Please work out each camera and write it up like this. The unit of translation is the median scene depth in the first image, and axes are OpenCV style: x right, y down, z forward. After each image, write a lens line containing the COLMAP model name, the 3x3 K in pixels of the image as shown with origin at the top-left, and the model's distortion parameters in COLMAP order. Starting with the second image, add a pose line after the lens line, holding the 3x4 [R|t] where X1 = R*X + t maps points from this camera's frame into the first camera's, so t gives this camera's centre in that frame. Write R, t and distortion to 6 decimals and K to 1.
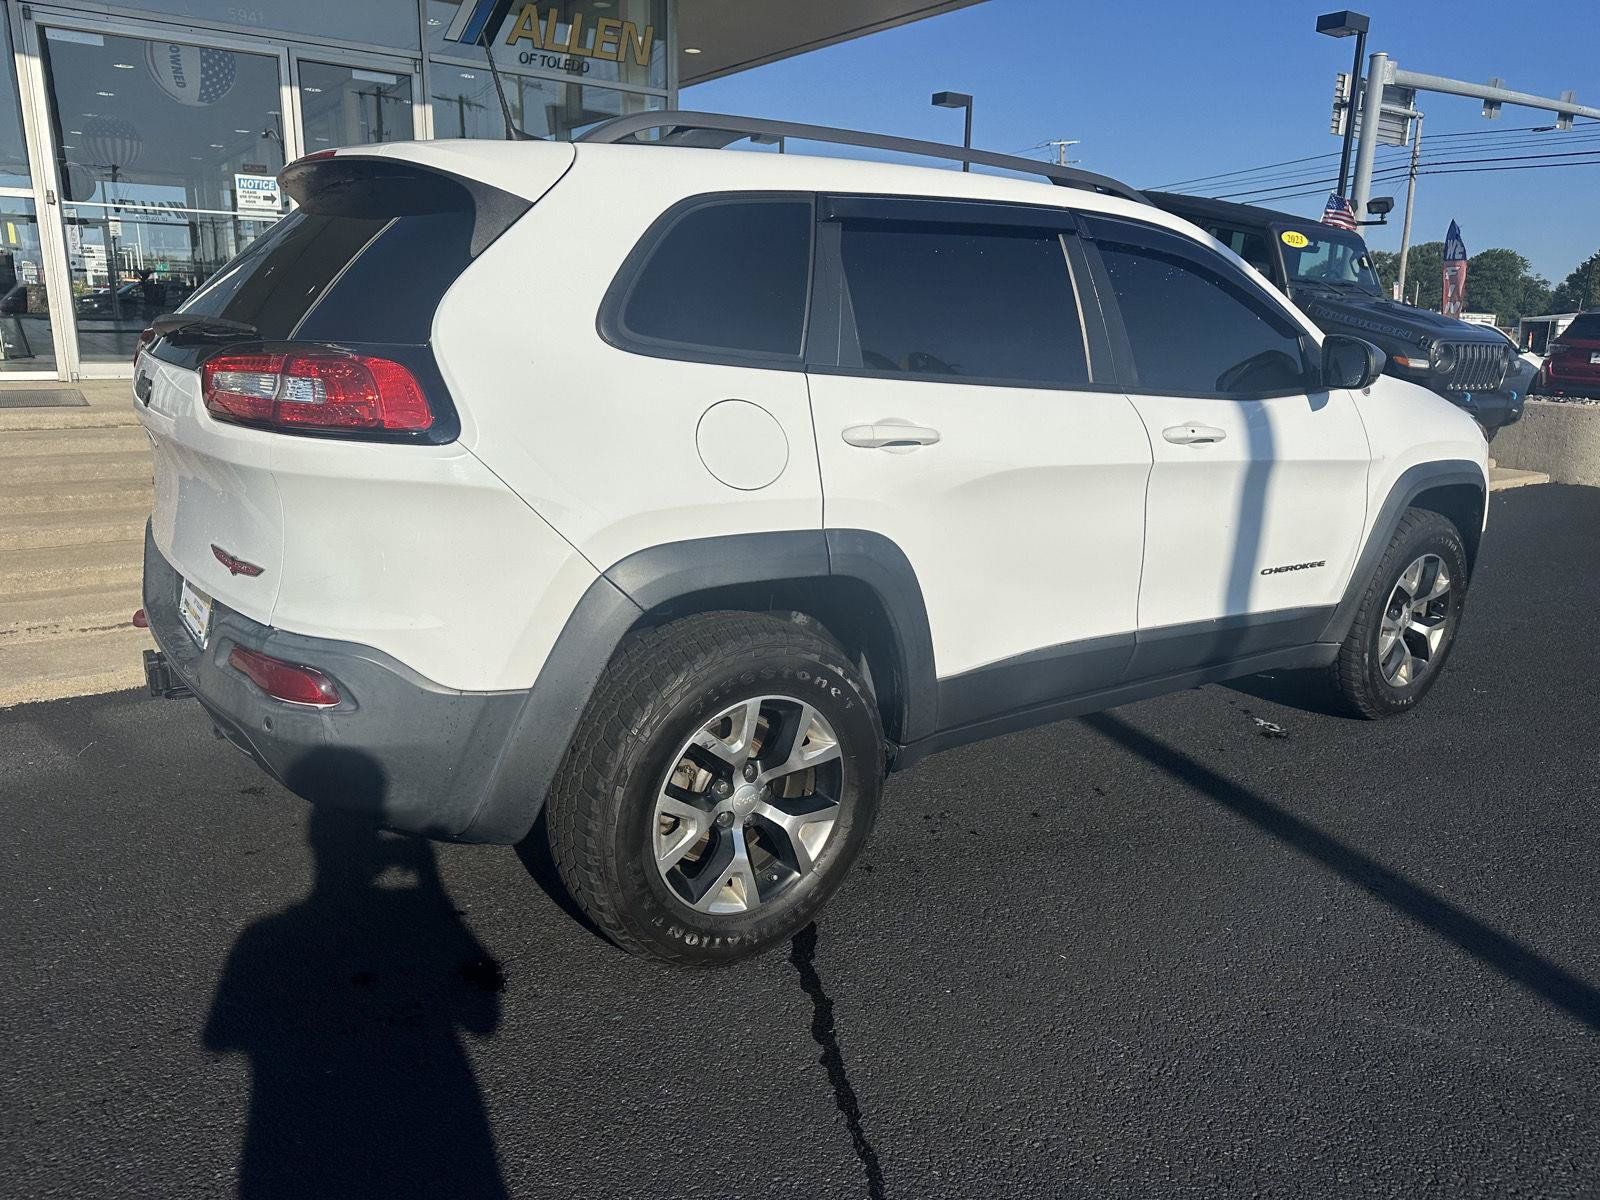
lens RADIAL K [[1145.9, 0, 818.1], [0, 1145.9, 607.0], [0, 0, 1]] dist [0.027965, -0.027768]
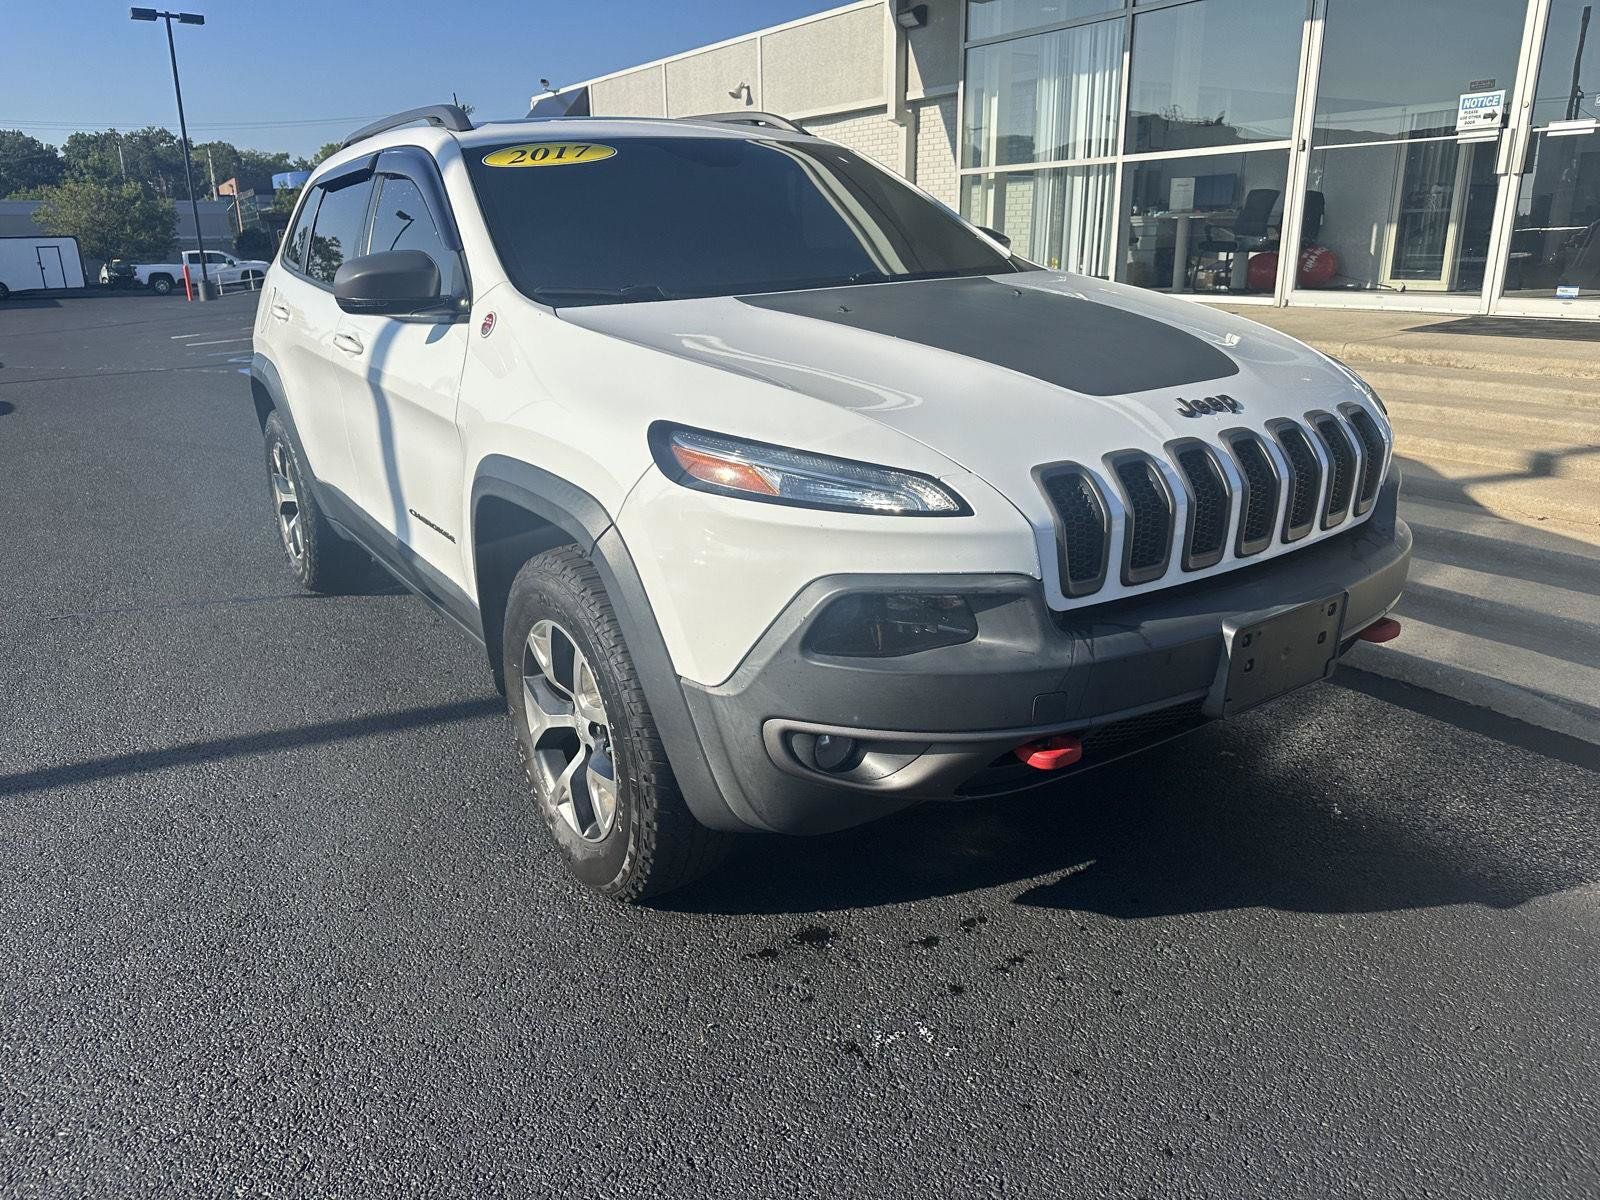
lens RADIAL K [[1145.9, 0, 783.6], [0, 1145.9, 593.7], [0, 0, 1]] dist [0.027965, -0.027768]
pose [[-0.059784, 0.273175, -0.960105, 1.368391], [-0.237659, 0.930272, 0.279486, -0.319976], [0.969507, 0.244886, 0.009307, 1.387404]]
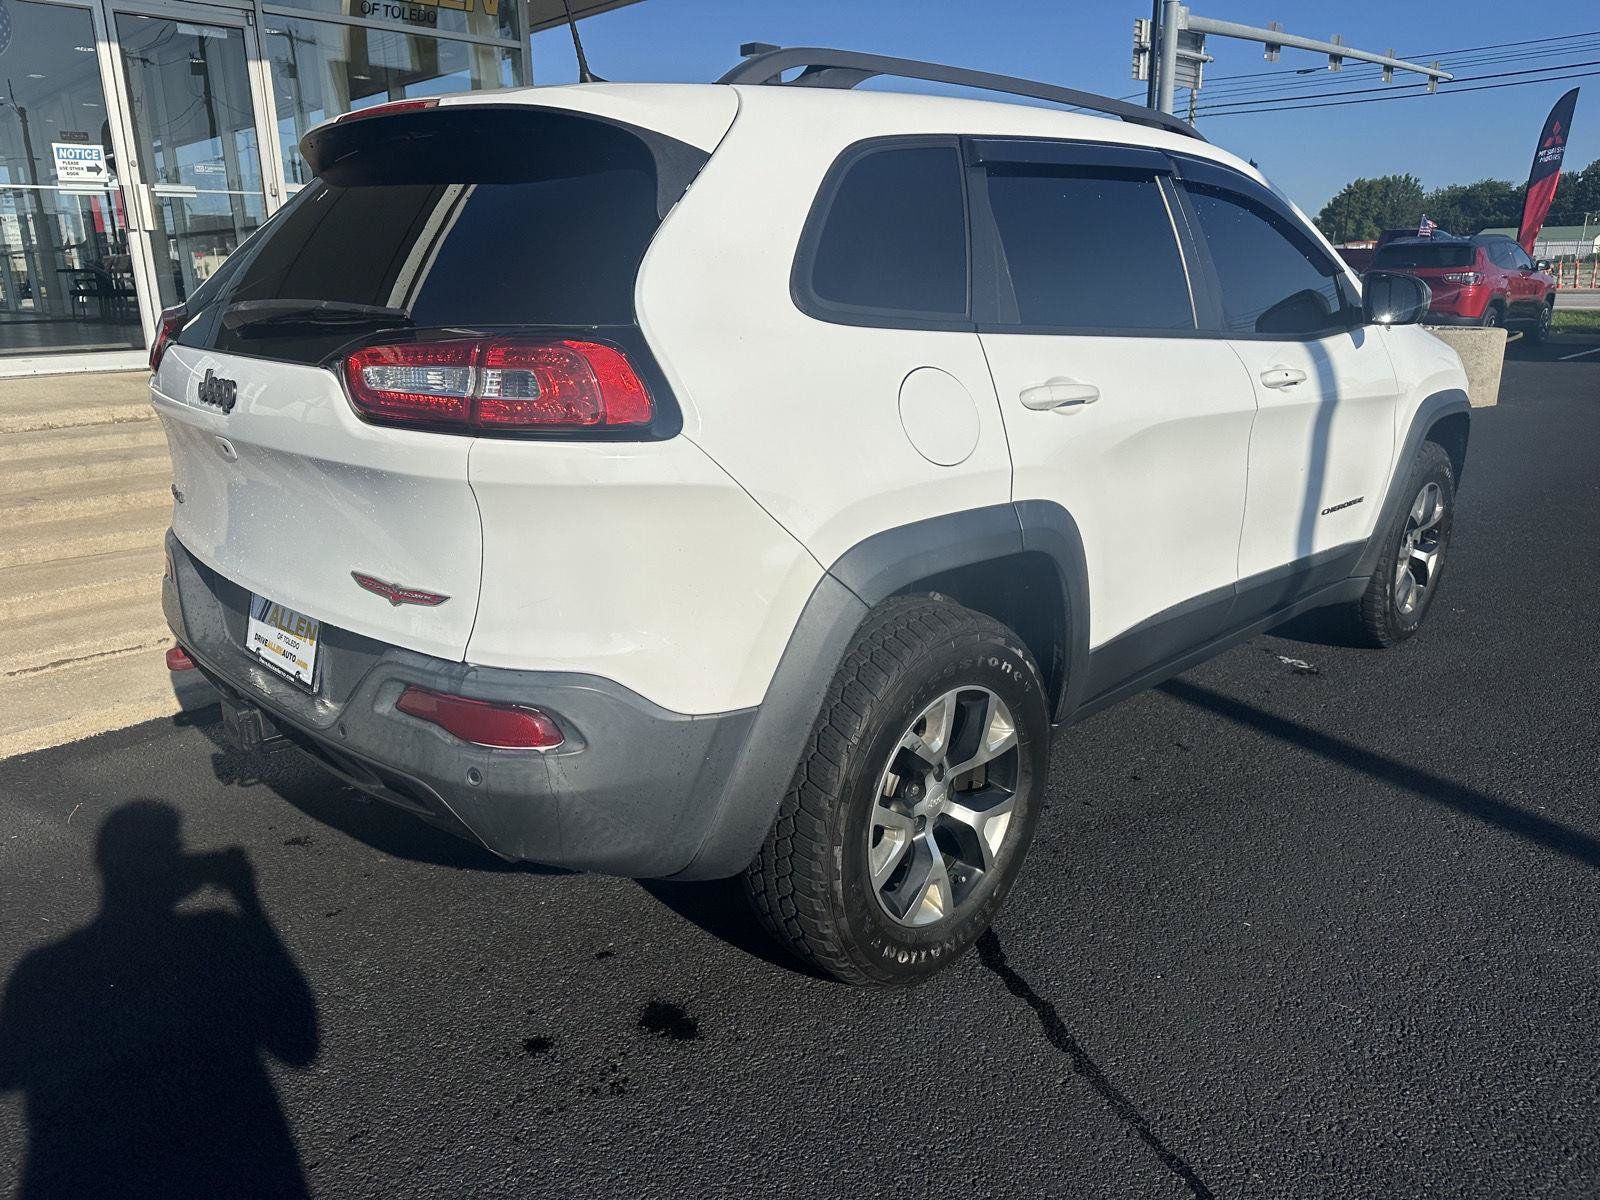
lens RADIAL K [[1145.9, 0, 801.0], [0, 1145.9, 600.2], [0, 0, 1]] dist [0.027965, -0.027768]
pose [[0.987056, -0.081218, 0.138291, -0.218797], [0.077239, 0.996436, 0.033909, -0.024825], [-0.140552, -0.022789, 0.989811, 0.077497]]
